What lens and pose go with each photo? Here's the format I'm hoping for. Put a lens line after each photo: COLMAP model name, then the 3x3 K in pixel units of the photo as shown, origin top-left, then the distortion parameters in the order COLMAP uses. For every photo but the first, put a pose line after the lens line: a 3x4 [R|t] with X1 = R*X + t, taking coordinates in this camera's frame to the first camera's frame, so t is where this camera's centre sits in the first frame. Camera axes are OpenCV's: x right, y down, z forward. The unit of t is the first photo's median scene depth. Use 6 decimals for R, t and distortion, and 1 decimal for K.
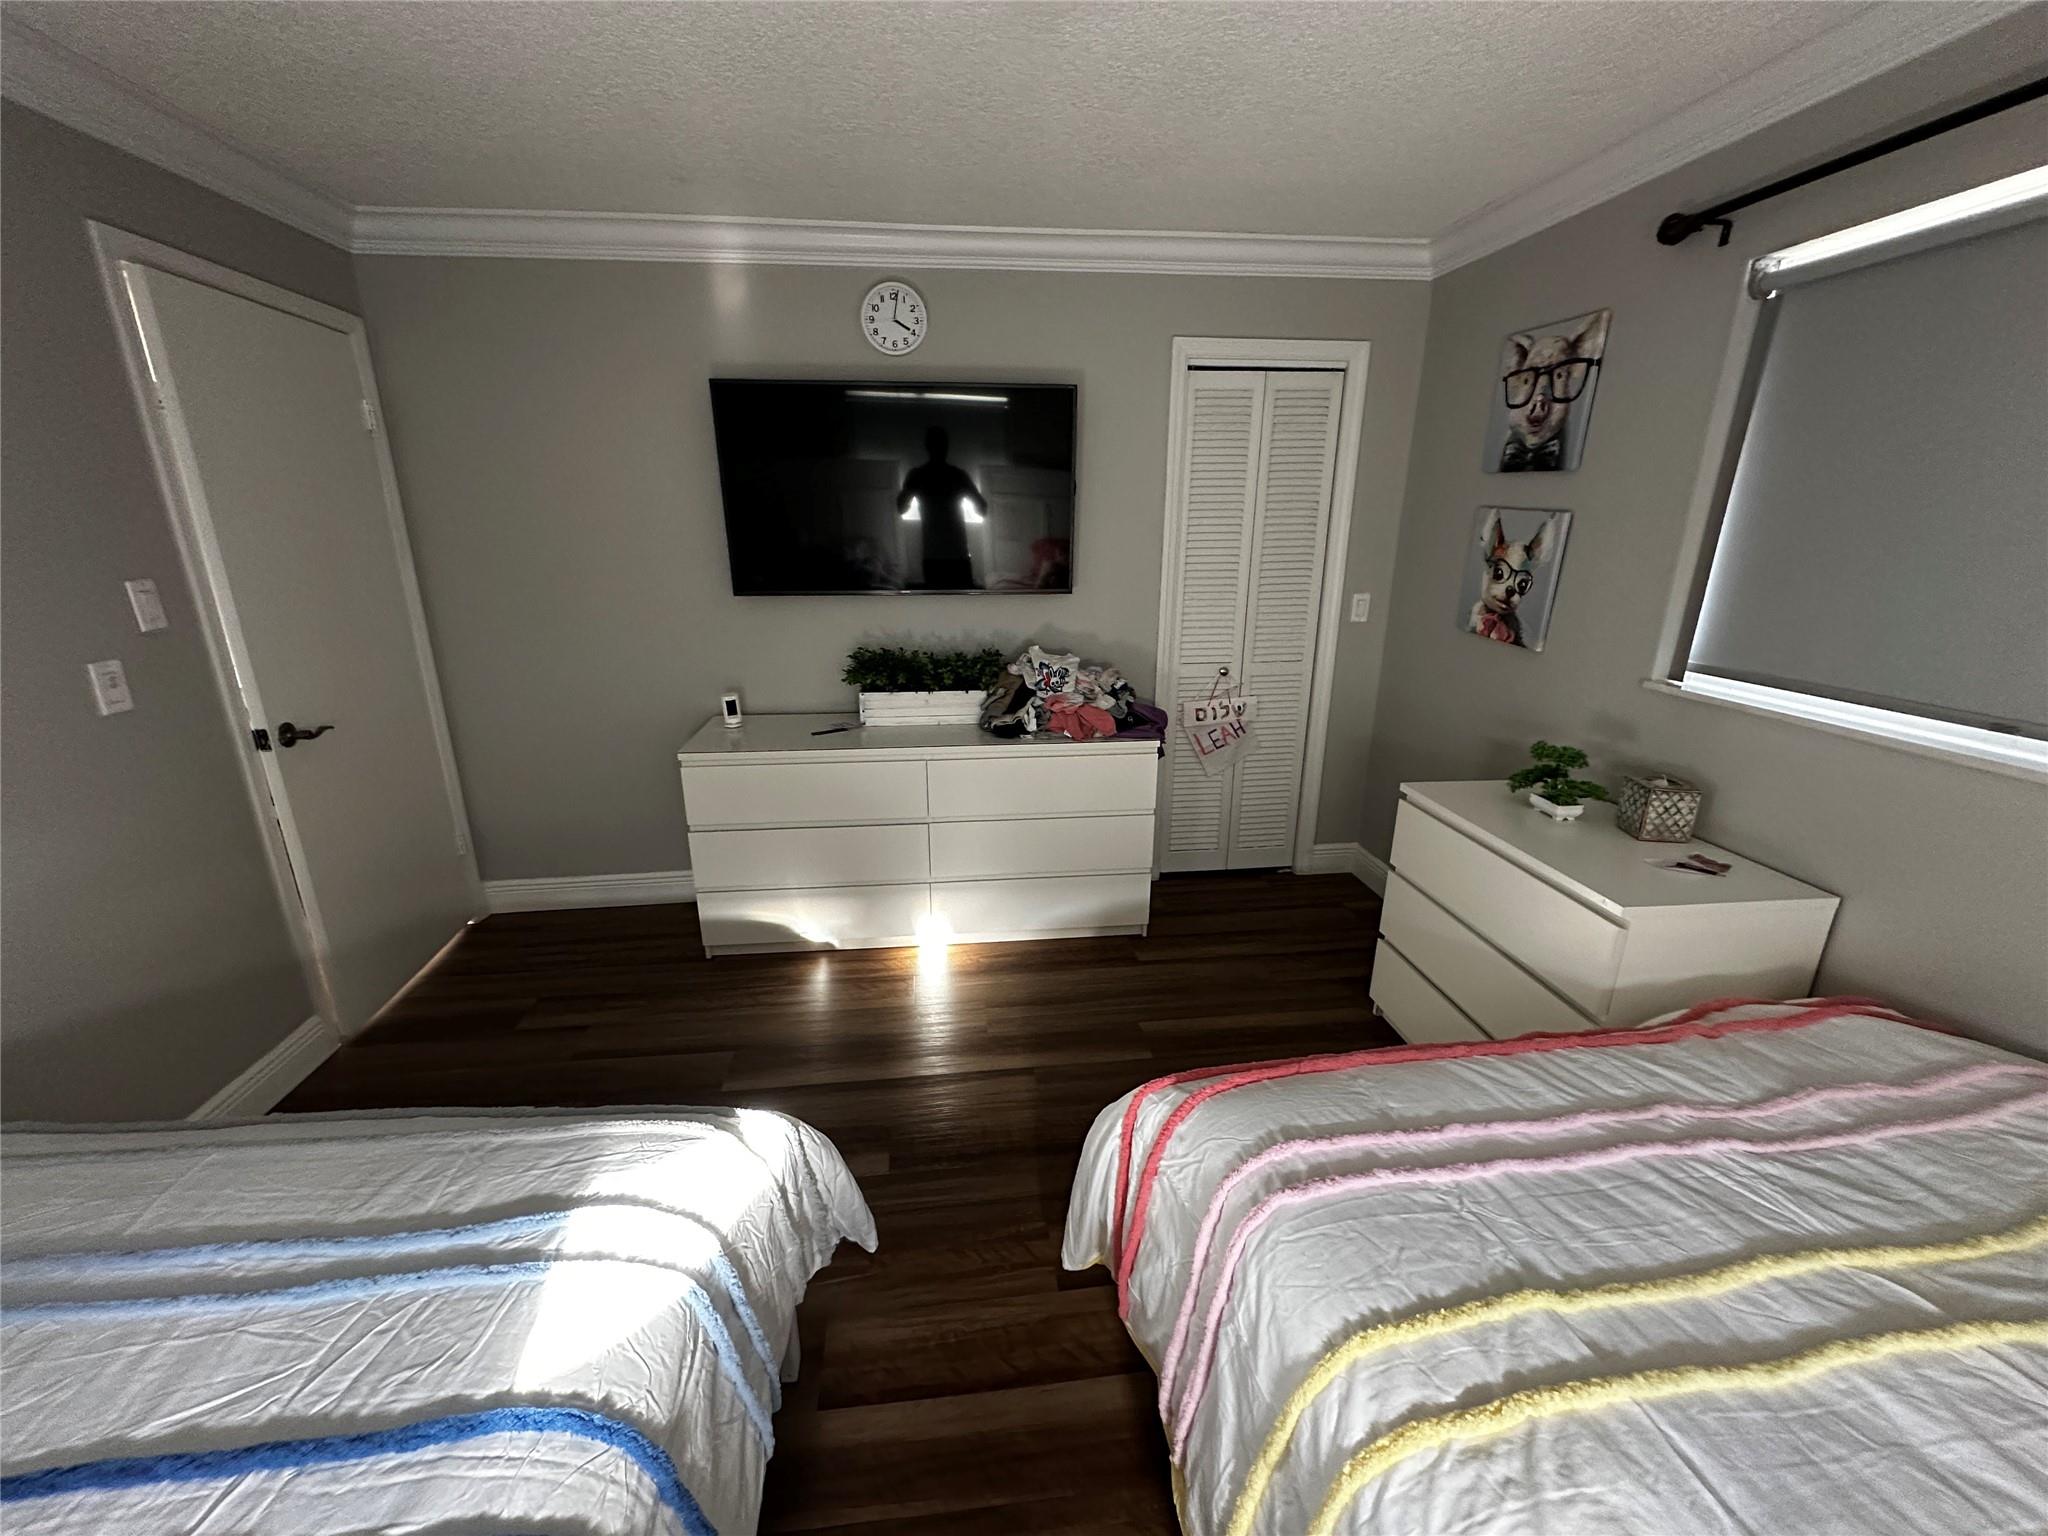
lens RADIAL K [[818.3, 0, 1024.0], [0, 818.3, 768.0], [0, 0, 1]] dist [-0.001054, -0.000158]
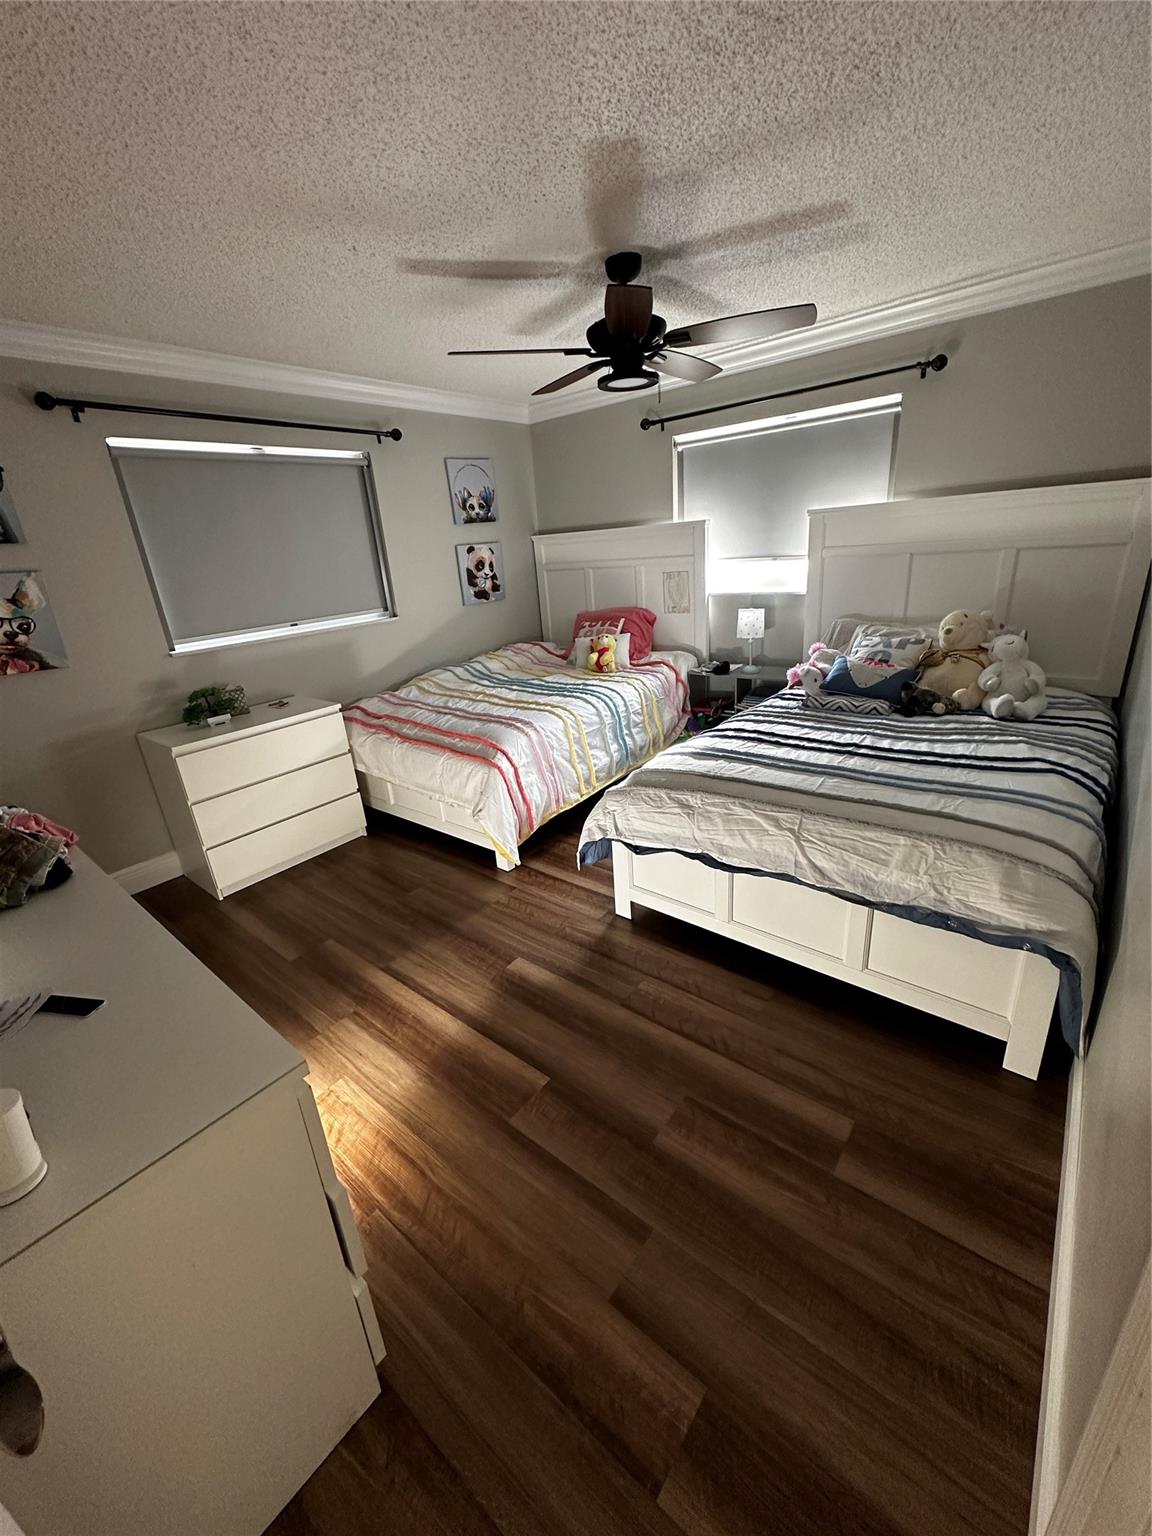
lens RADIAL K [[613.7, 0, 576.0], [0, 613.7, 768.0], [0, 0, 1]] dist [-0.001054, -0.000158]
pose [[-0.702901, -0.197156, 0.683418, -0.813749], [0.278982, 0.807411, 0.519862, -0.320987], [-0.654293, 0.556072, -0.512527, 1.093656]]
